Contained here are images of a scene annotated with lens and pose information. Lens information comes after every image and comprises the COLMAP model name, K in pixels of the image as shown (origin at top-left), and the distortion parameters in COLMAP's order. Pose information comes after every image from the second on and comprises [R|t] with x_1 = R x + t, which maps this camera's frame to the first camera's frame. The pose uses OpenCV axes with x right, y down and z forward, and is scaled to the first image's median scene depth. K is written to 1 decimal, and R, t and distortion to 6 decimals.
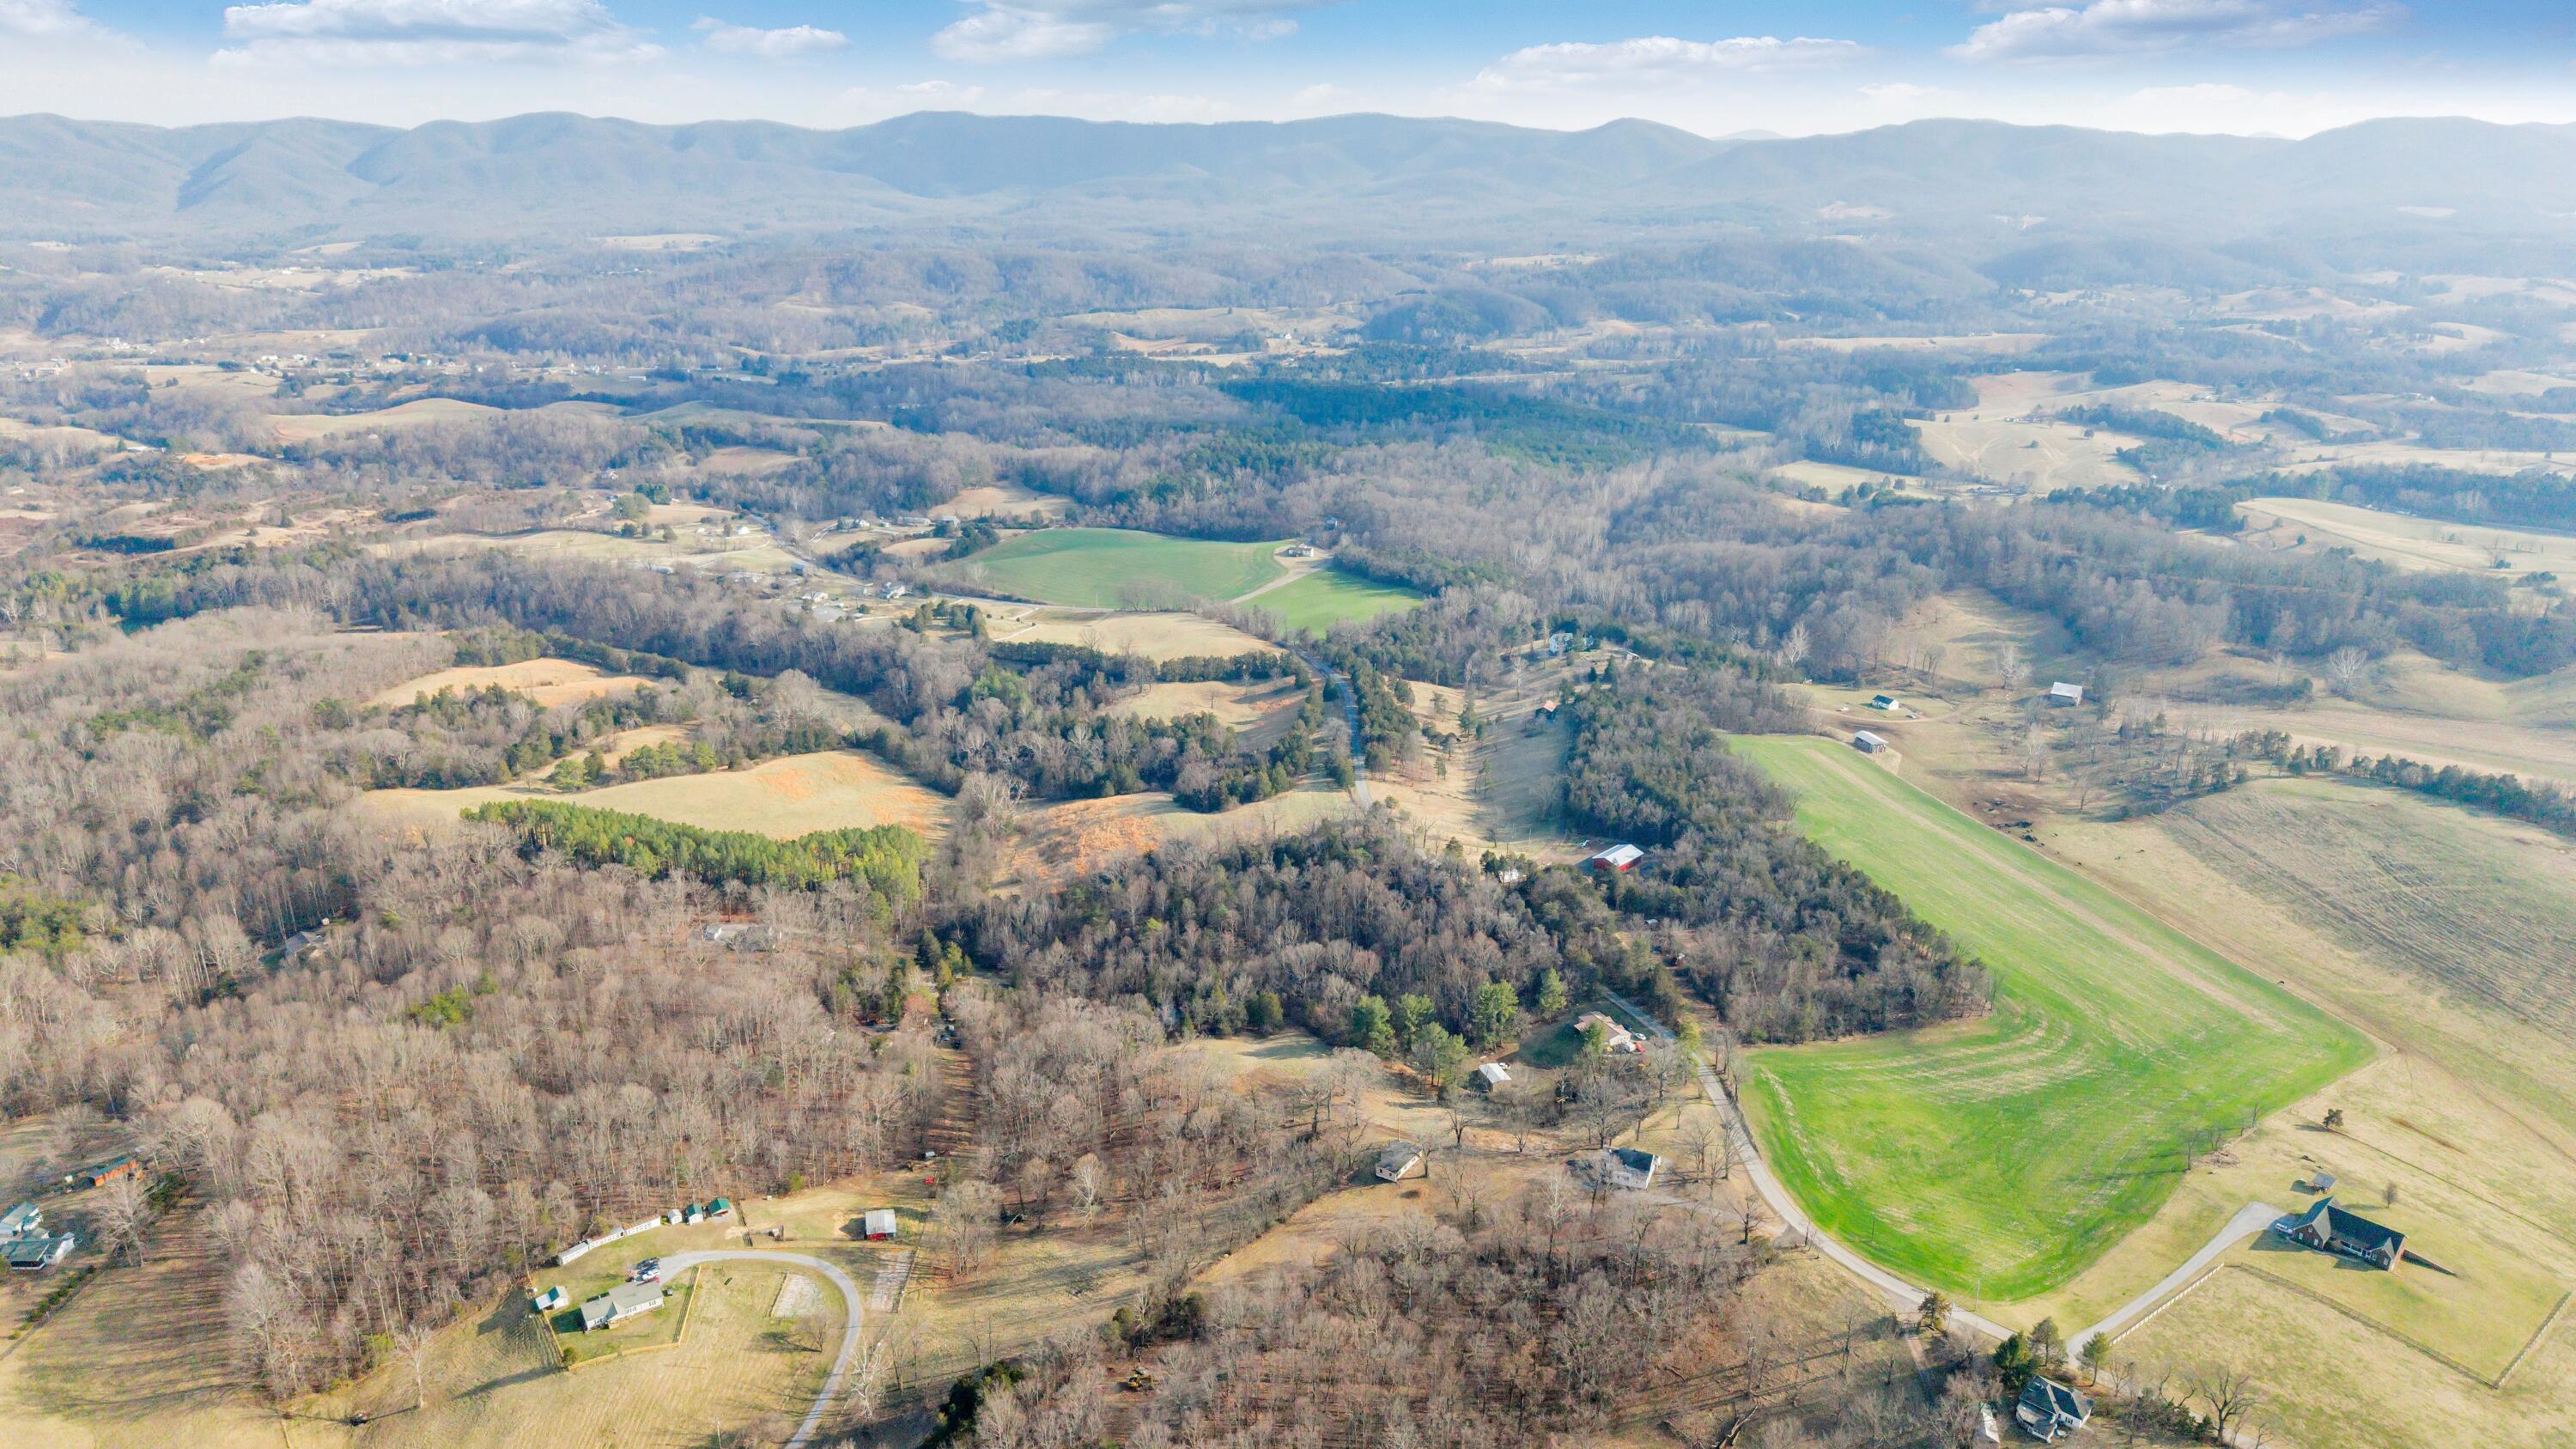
lens RADIAL K [[1725.7, 0, 1290.4], [0, 1725.7, 733.5], [0, 0, 1]] dist [0.020750, -0.023344]
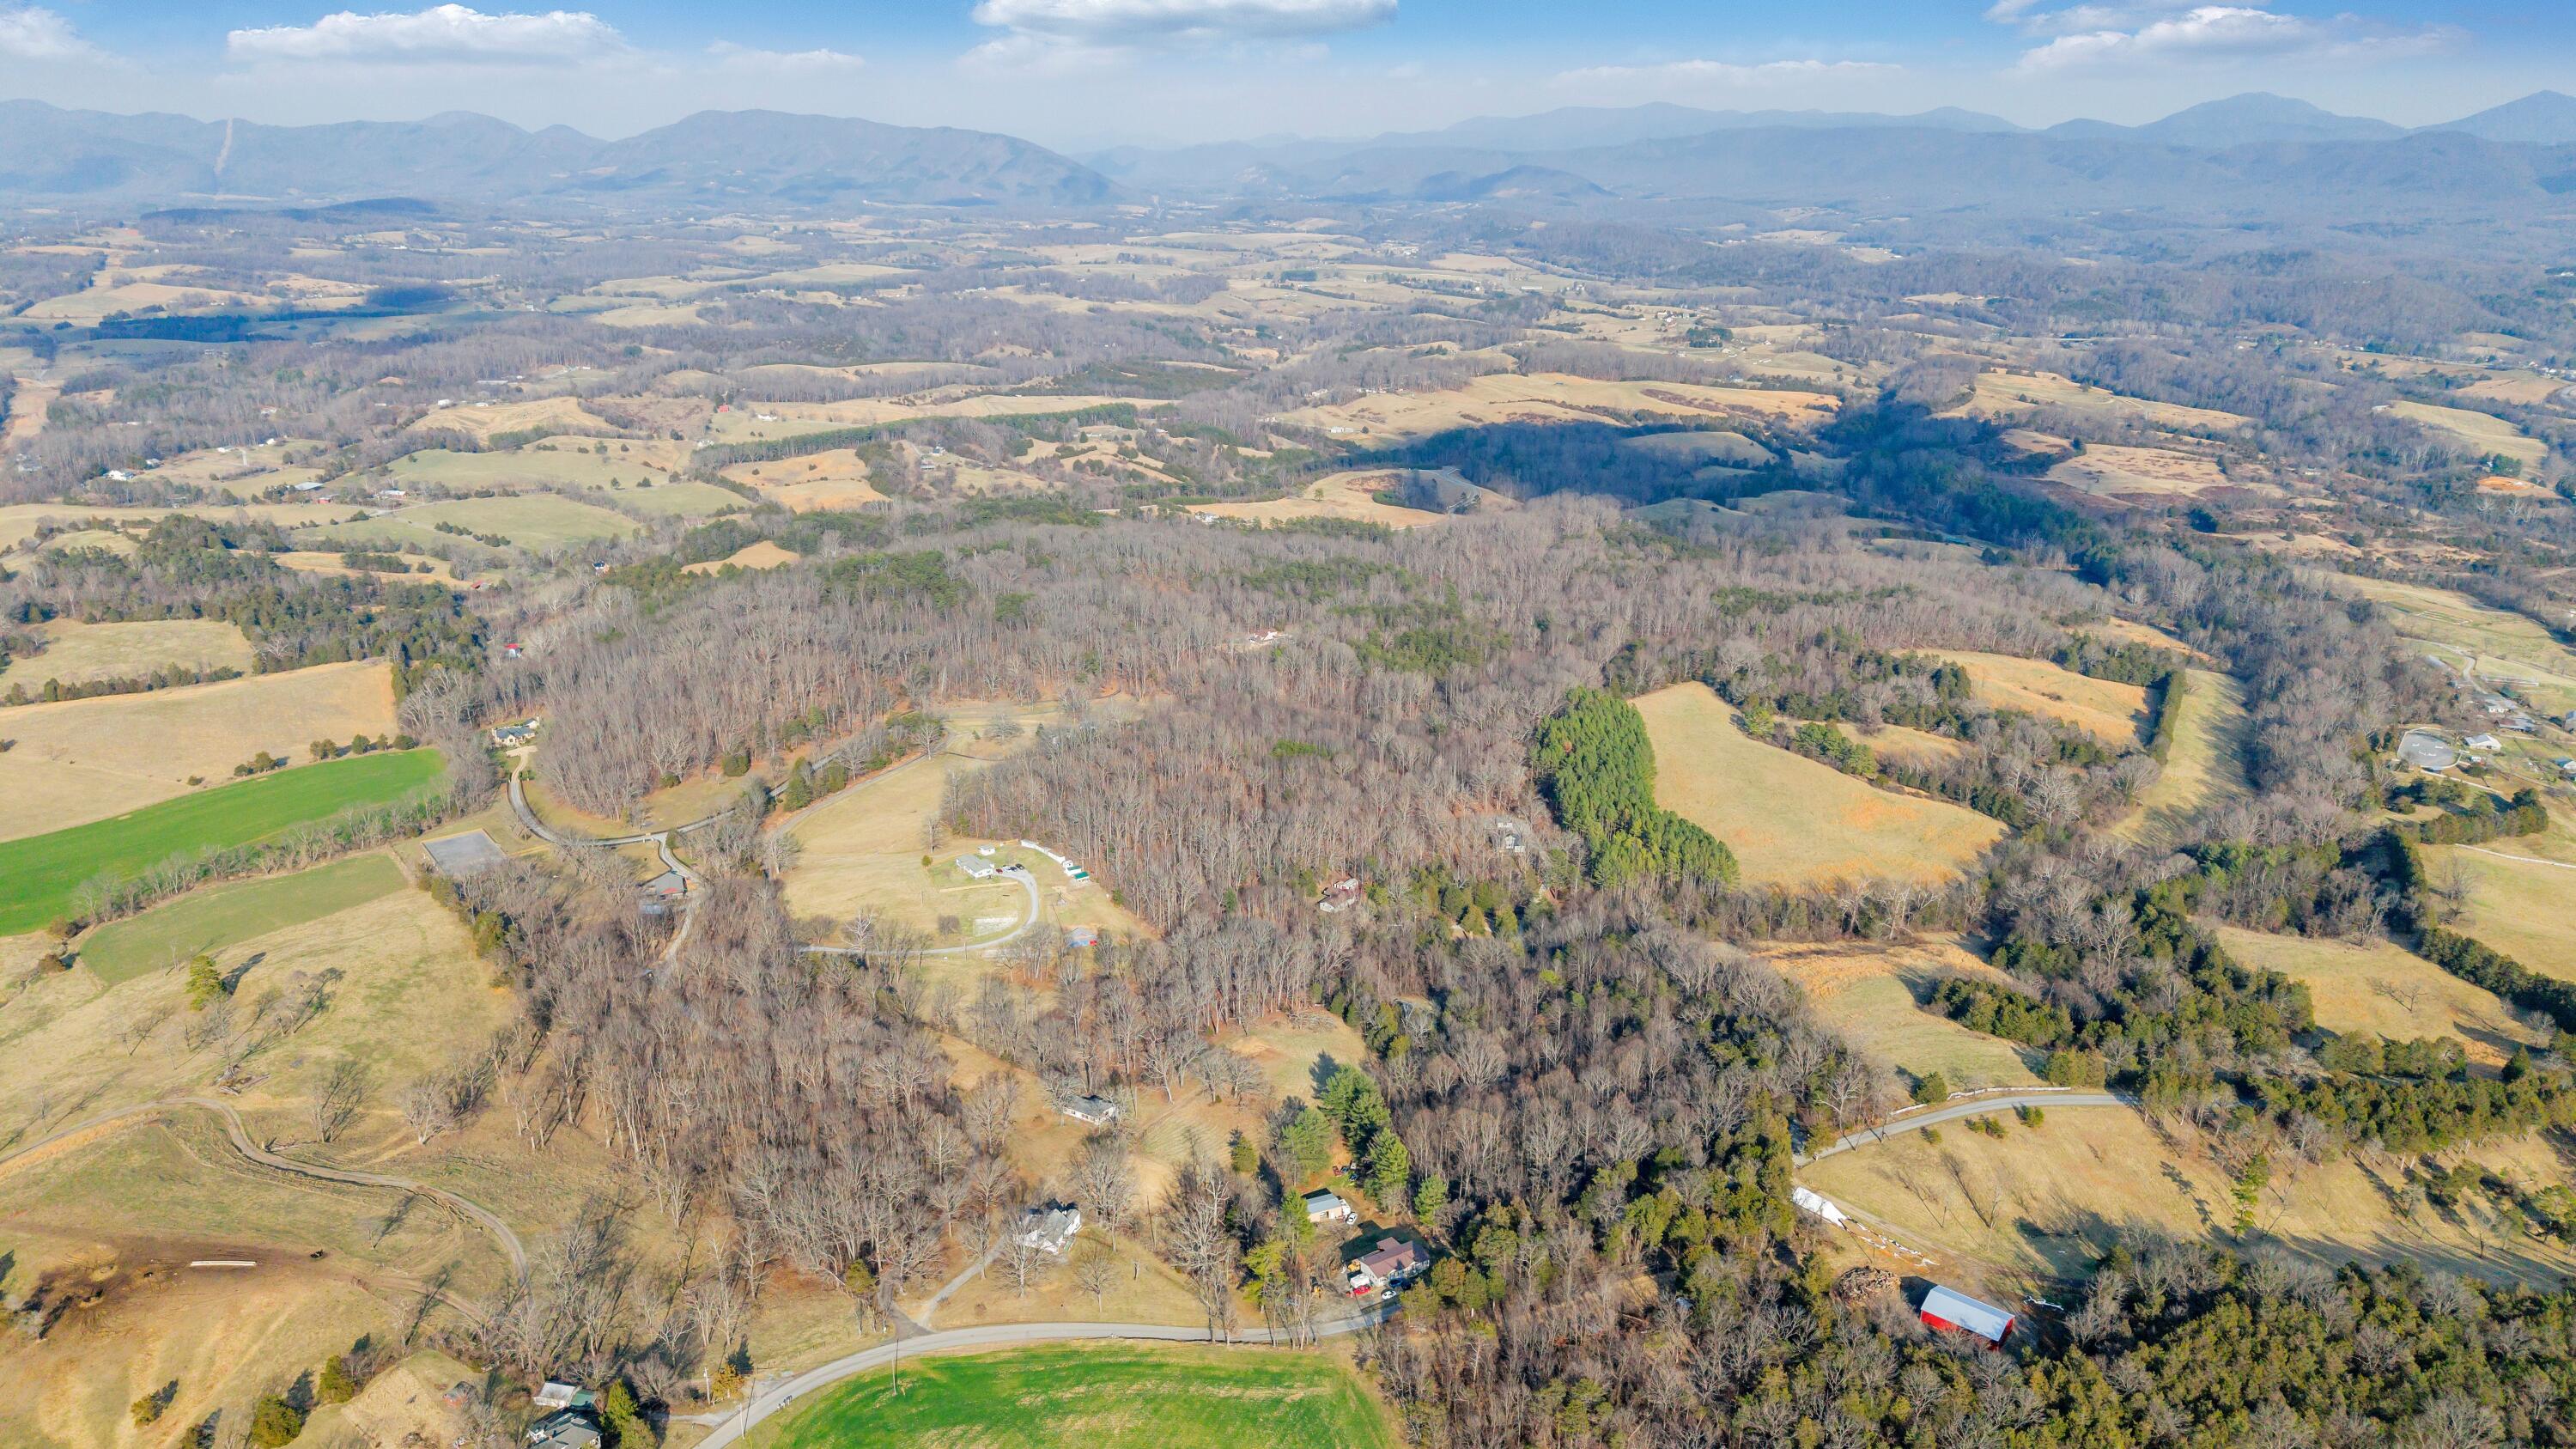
lens RADIAL K [[1725.7, 0, 1290.4], [0, 1725.7, 733.5], [0, 0, 1]] dist [0.020750, -0.023344]
pose [[0.060933, 0.323172, -0.944377, 0.568878], [-0.328834, 0.899816, 0.286706, -0.174618], [0.942420, 0.293073, 0.161098, 0.499198]]
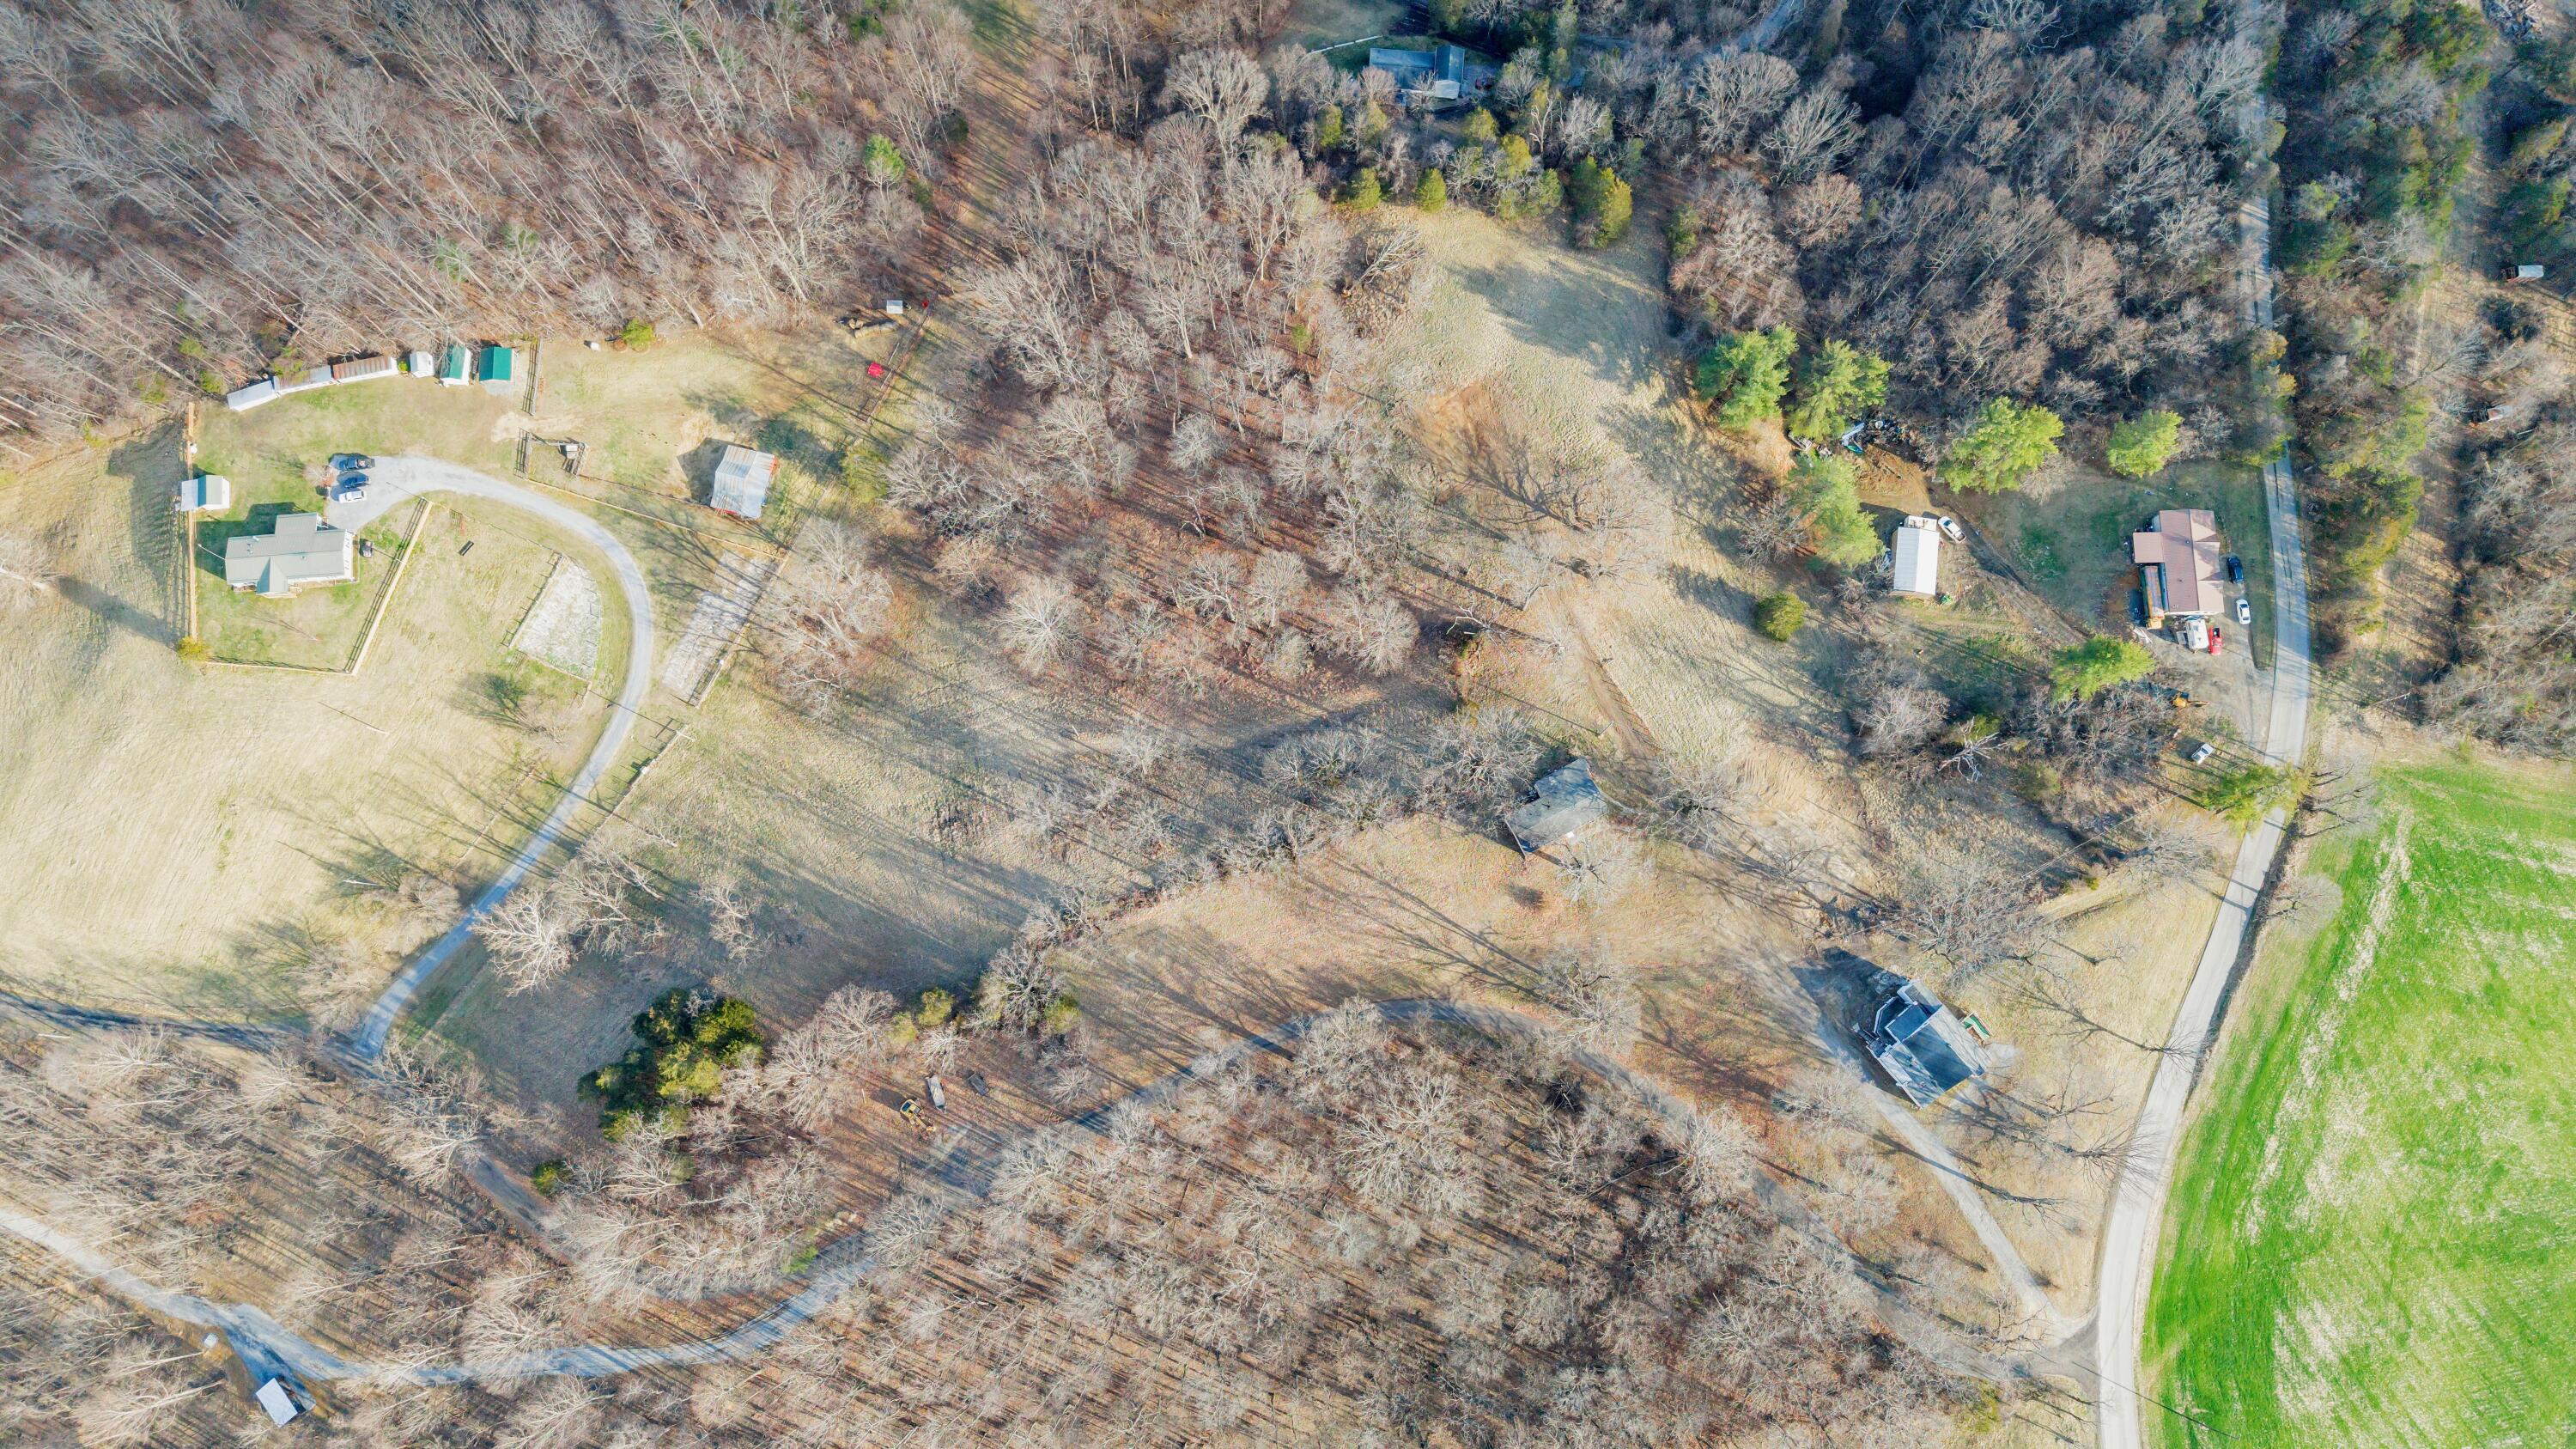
lens RADIAL K [[1734.0, 0, 1291.0], [0, 1734.0, 715.9], [0, 0, 1]] dist [0.016289, -0.017676]
pose [[0.887490, 0.453385, -0.082481, 0.011880], [-0.155761, 0.463582, 0.872256, -0.133561], [0.433705, -0.761271, 0.482044, 0.408664]]
